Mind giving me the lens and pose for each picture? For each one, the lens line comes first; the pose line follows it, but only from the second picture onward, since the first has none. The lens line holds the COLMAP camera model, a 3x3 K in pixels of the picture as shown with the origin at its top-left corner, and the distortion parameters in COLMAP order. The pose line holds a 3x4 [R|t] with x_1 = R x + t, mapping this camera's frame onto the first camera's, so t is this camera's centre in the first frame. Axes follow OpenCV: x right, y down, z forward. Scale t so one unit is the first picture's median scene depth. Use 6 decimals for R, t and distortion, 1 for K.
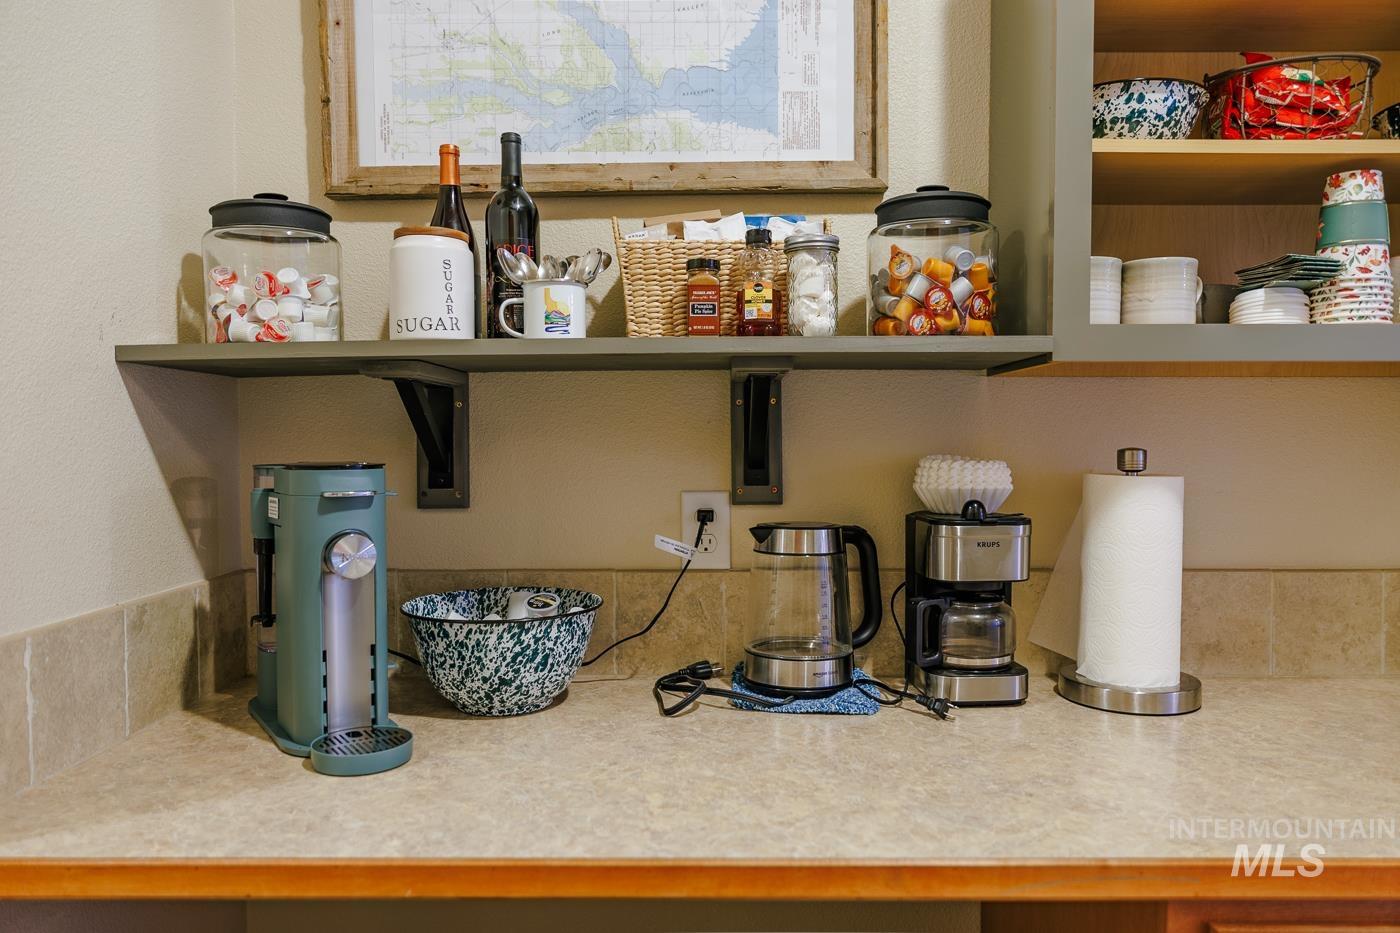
lens RADIAL K [[969.3, 0, 700.5], [0, 969.3, 462.5], [0, 0, 1]] dist [0.000452, -0.000127]
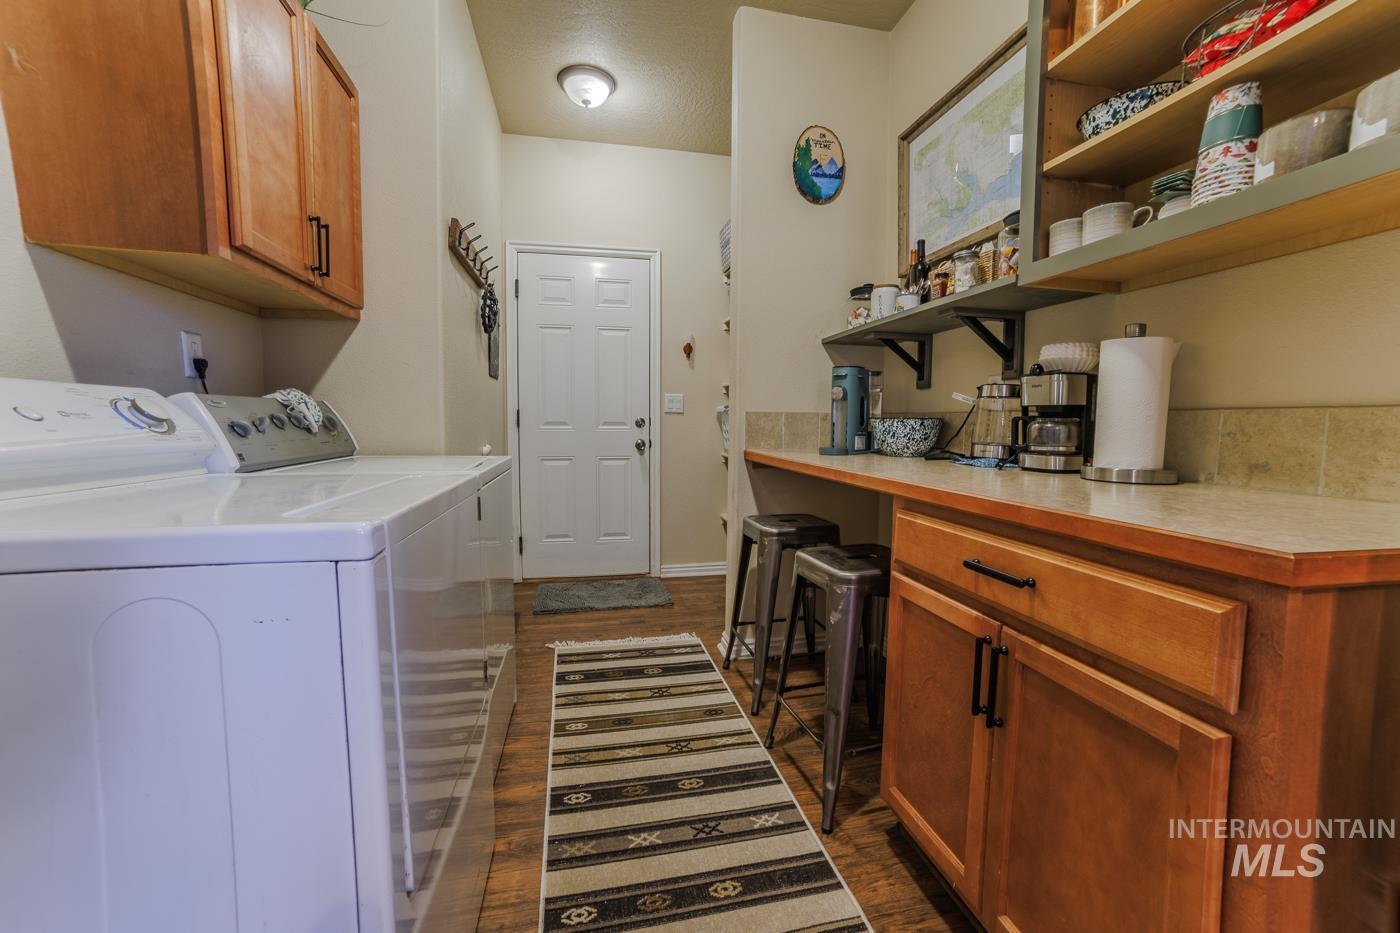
lens RADIAL K [[555.7, 0, 699.7], [0, 555.7, 464.4], [0, 0, 1]] dist [-0.073988, 0.030002]
pose [[0.222379, 0.082732, -0.971444, 1.063194], [-0.037354, 0.996385, 0.076305, 0.161609], [0.974244, 0.019319, 0.224665, 0.093725]]
